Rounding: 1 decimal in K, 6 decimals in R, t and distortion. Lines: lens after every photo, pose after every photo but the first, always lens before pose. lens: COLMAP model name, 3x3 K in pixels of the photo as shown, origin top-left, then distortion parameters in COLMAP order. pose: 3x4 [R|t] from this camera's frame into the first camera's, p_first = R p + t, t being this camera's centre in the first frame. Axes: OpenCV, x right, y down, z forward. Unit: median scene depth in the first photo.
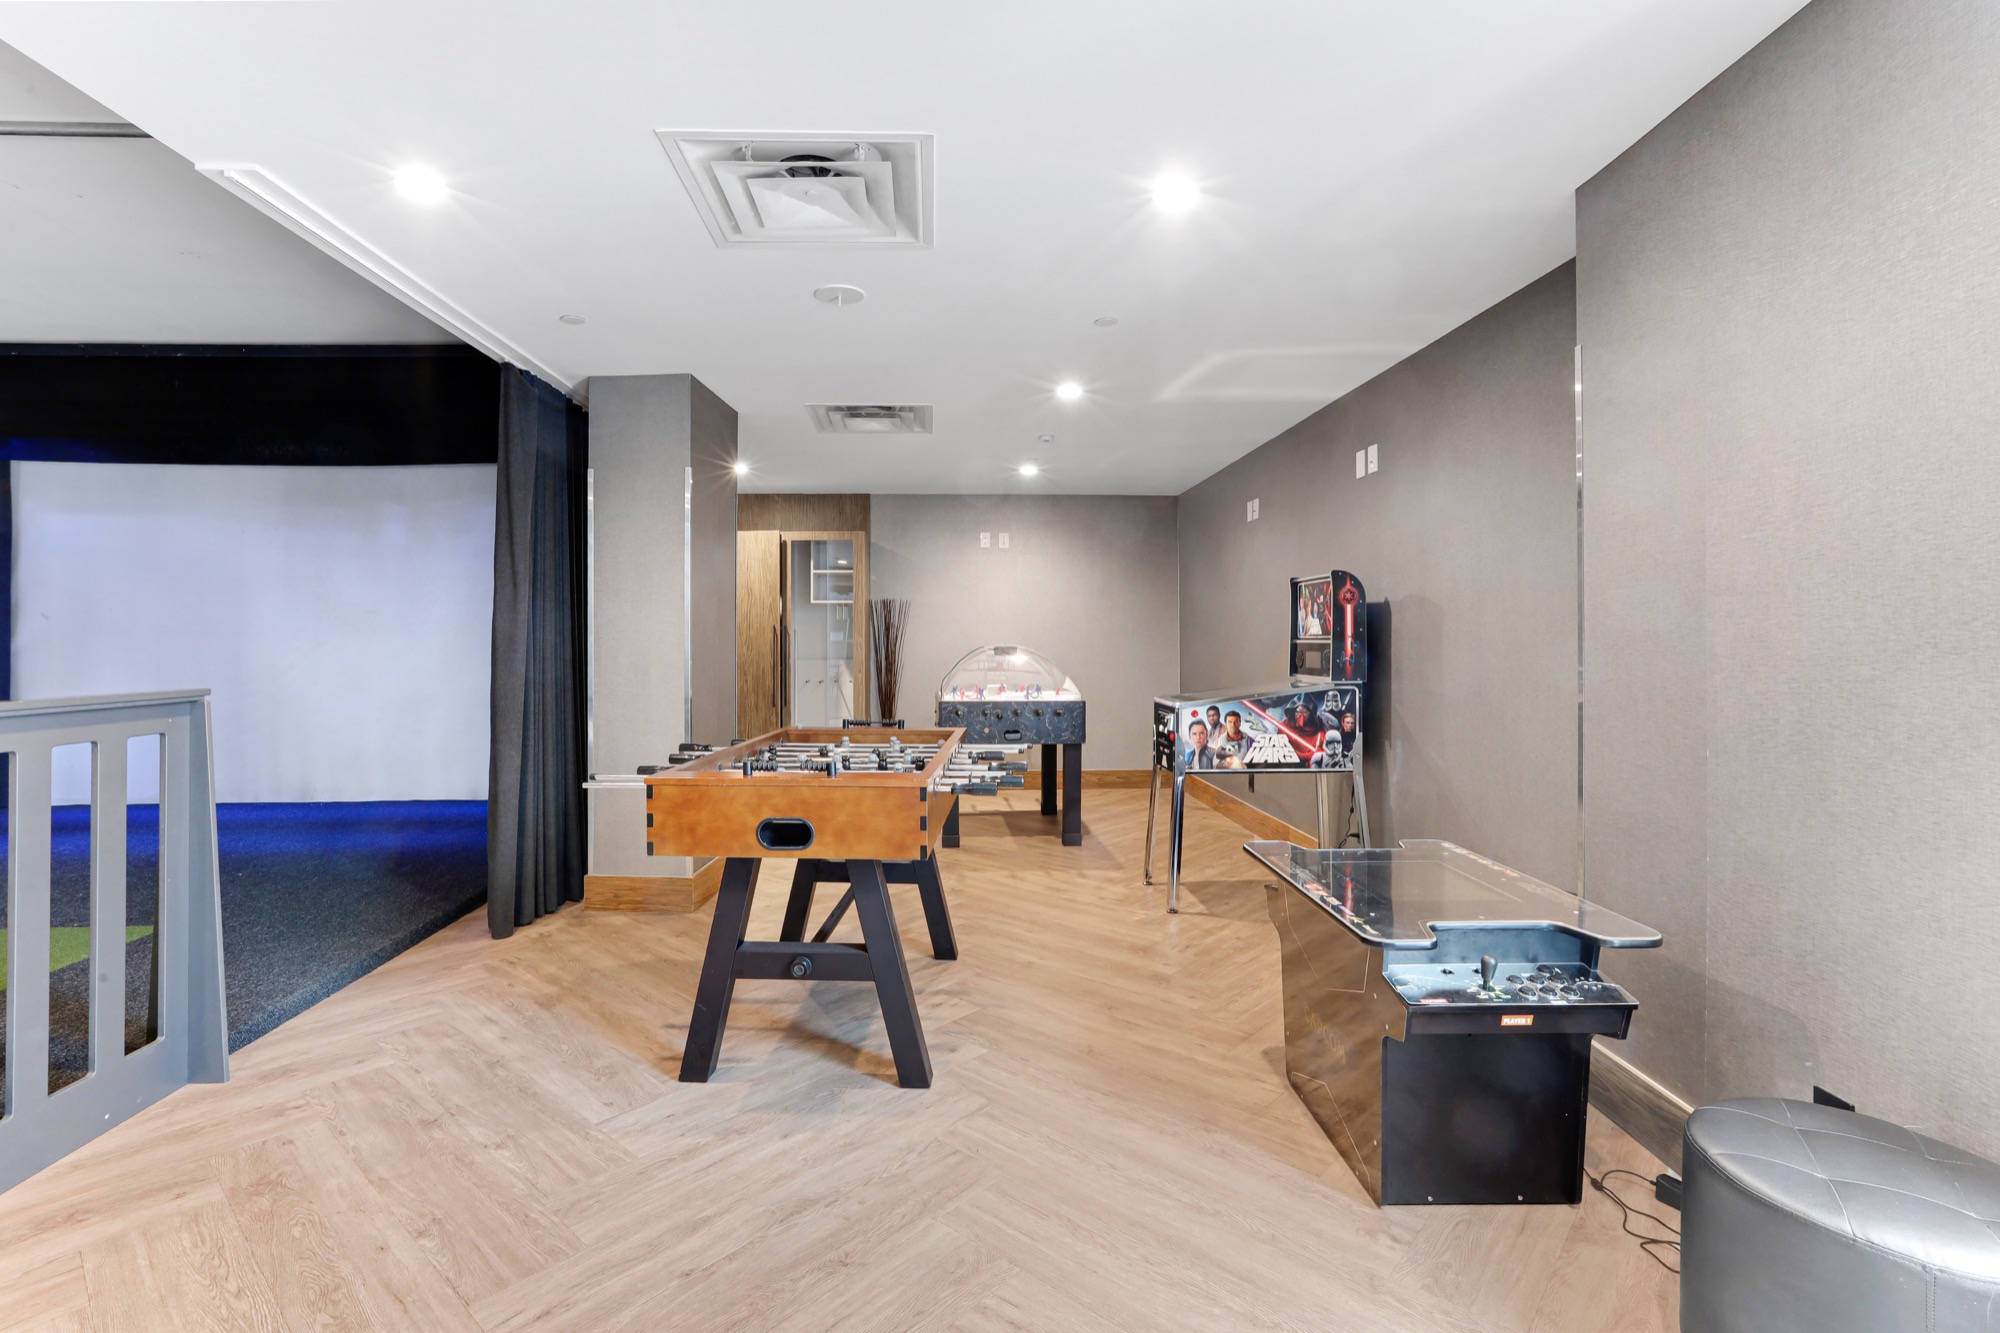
lens RADIAL K [[944.4, 0, 971.3], [0, 944.4, 630.9], [0, 0, 1]] dist [-0.028586, 0.020242]
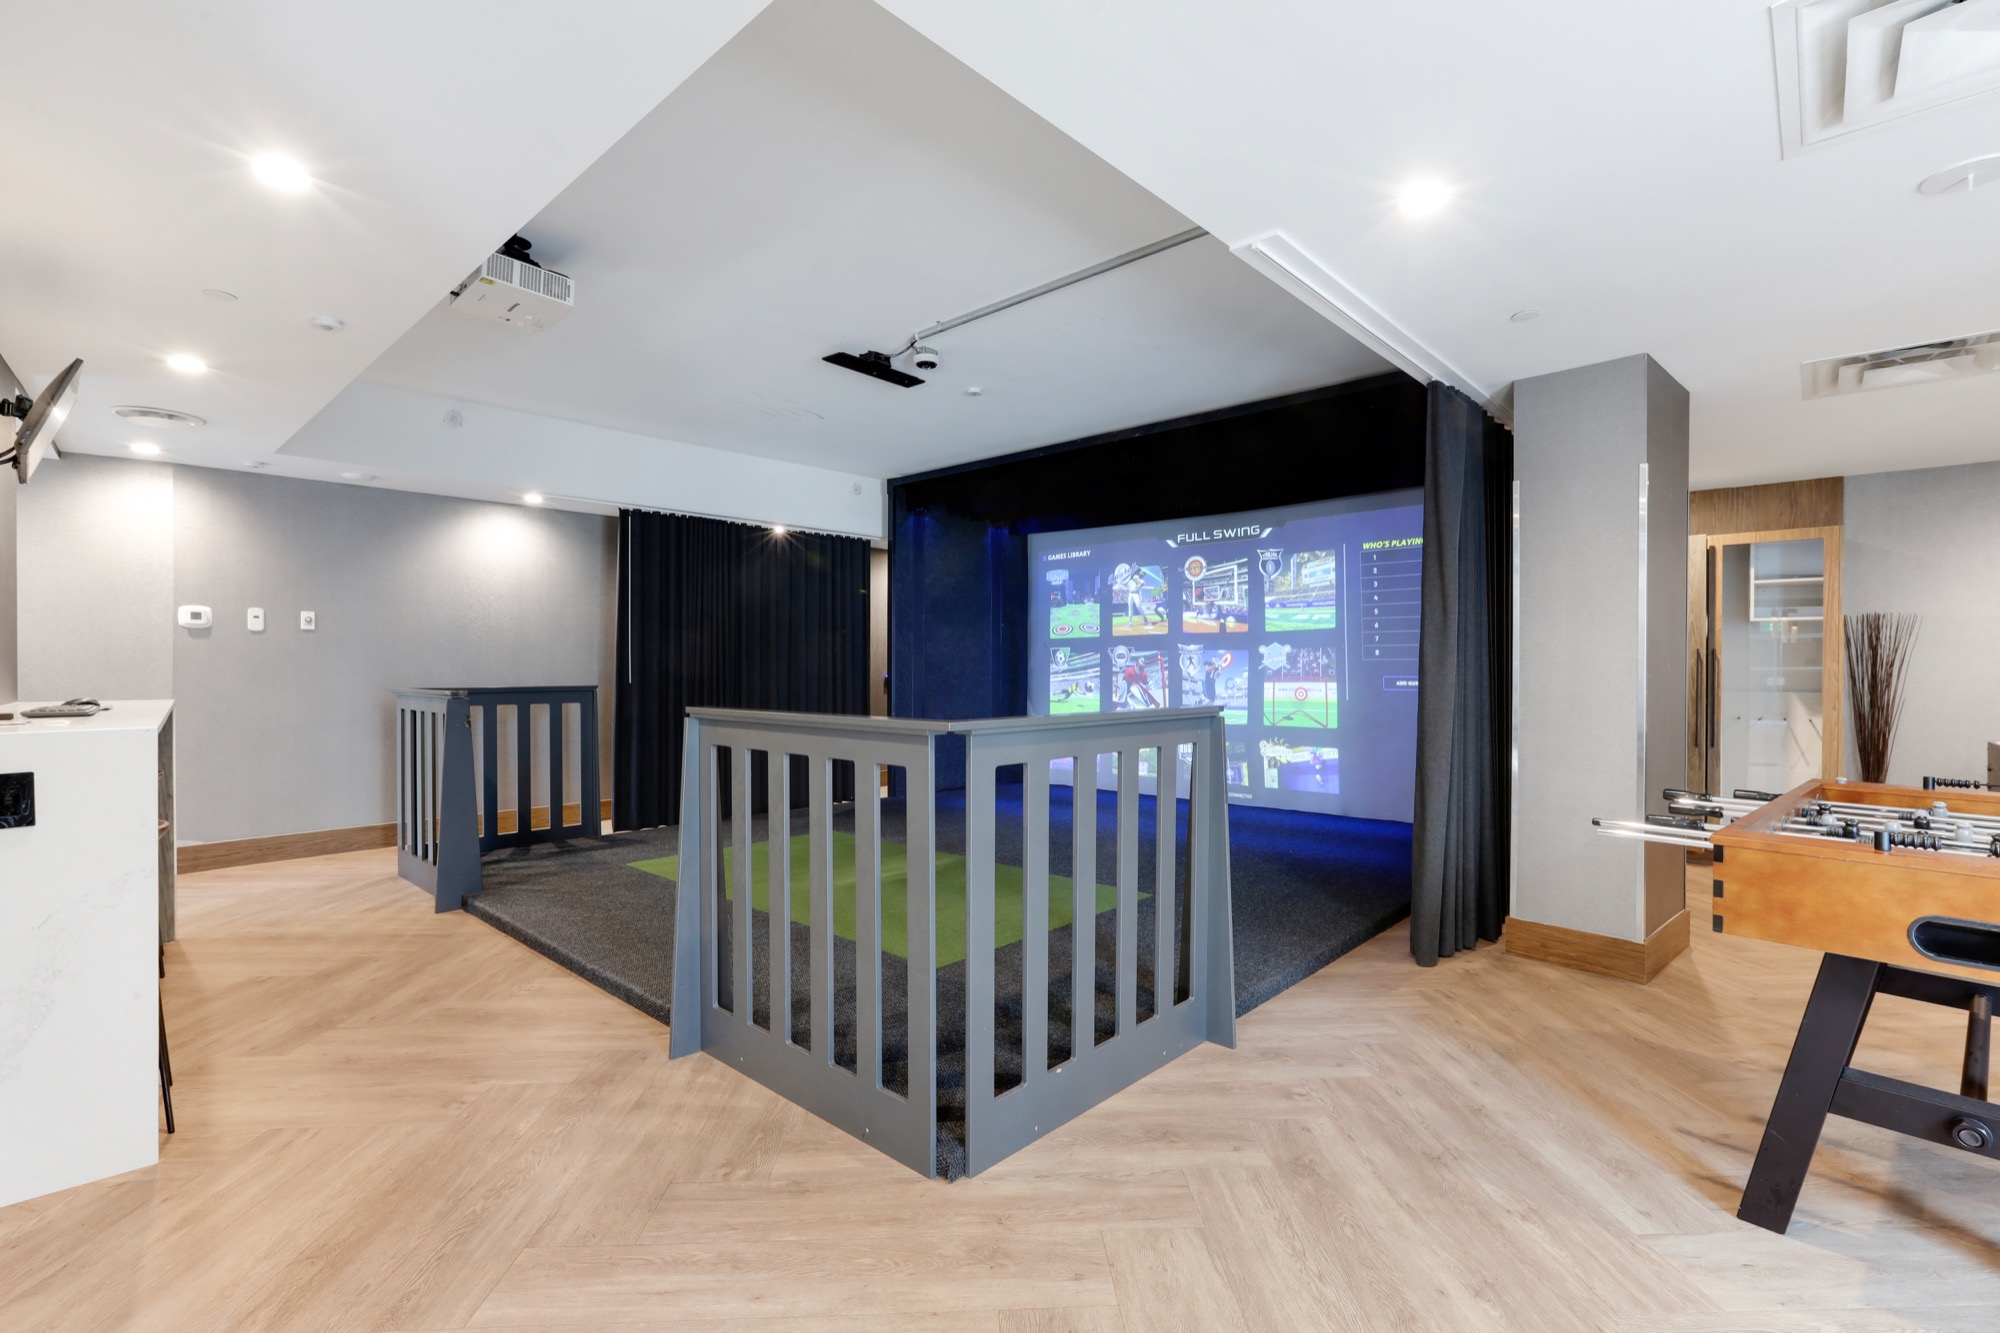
lens RADIAL K [[908.7, 0, 1008.5], [0, 908.7, 664.8], [0, 0, 1]] dist [-0.025232, 0.016436]
pose [[0.715065, 0.006158, -0.699031, -0.175013], [0.000500, 0.999956, 0.009320, 0.000765], [0.699058, -0.007014, 0.715031, 0.013747]]
